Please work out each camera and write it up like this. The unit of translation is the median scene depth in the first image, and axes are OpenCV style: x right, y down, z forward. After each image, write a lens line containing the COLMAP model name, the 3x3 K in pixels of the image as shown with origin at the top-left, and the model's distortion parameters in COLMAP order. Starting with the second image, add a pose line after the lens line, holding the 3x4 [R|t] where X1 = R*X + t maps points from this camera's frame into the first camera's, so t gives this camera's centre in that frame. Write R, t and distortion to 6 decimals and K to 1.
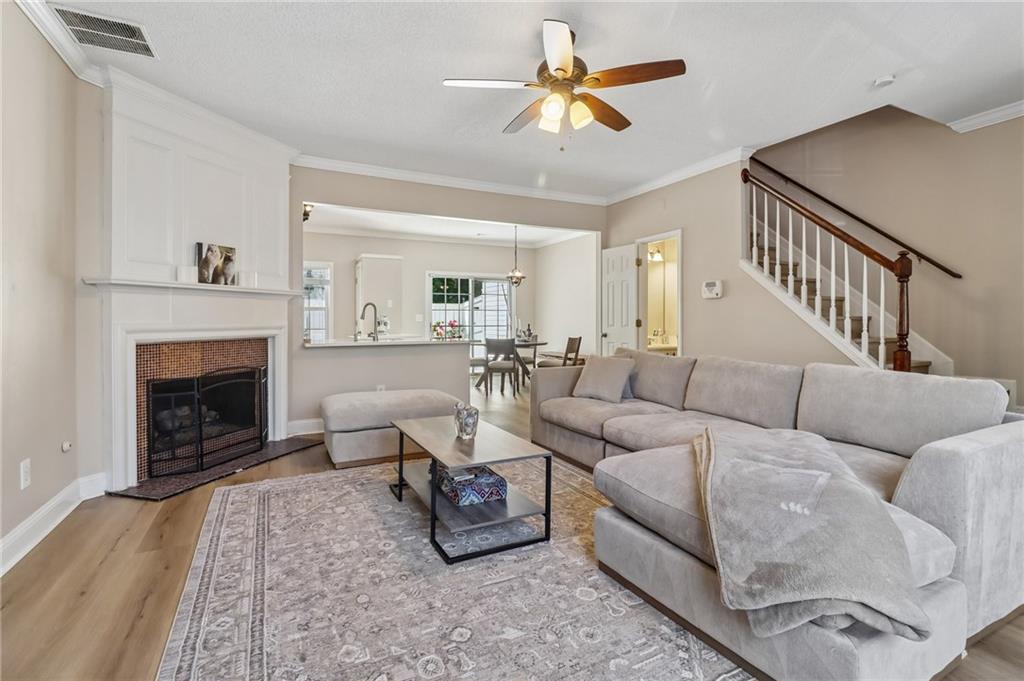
lens RADIAL K [[479.7, 0, 517.4], [0, 479.7, 322.0], [0, 0, 1]] dist [-0.001951, -0.006996]
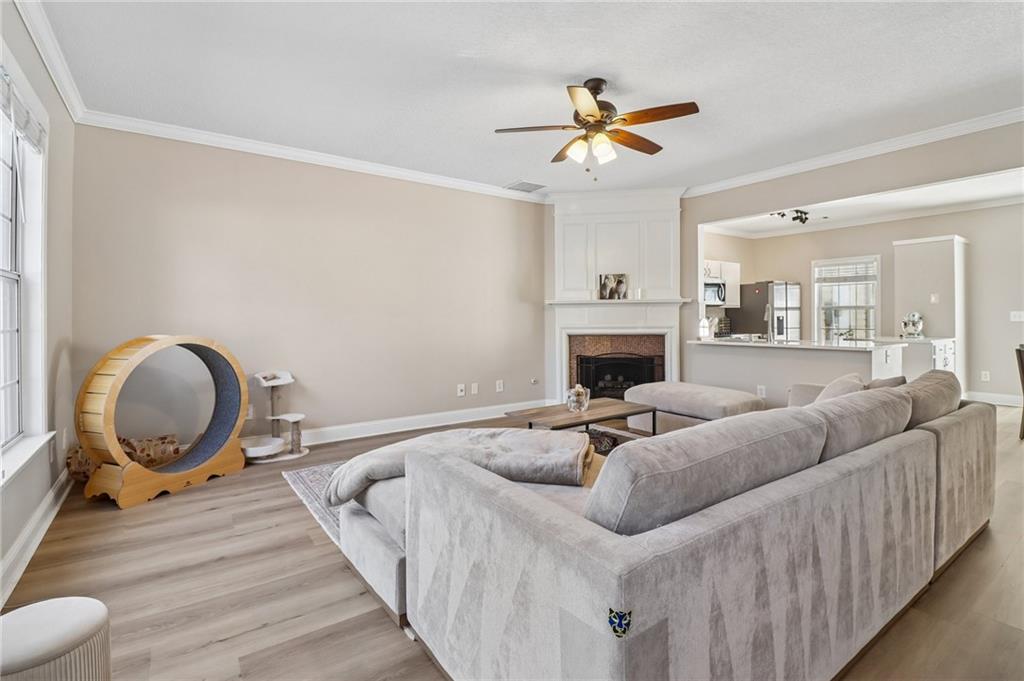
lens RADIAL K [[479.7, 0, 517.4], [0, 479.7, 322.0], [0, 0, 1]] dist [-0.001951, -0.006996]
pose [[0.147247, 0.009369, -0.989055, 0.861568], [0.001923, 0.999951, 0.009759, -0.019334], [0.989098, -0.003339, 0.147222, 0.446433]]
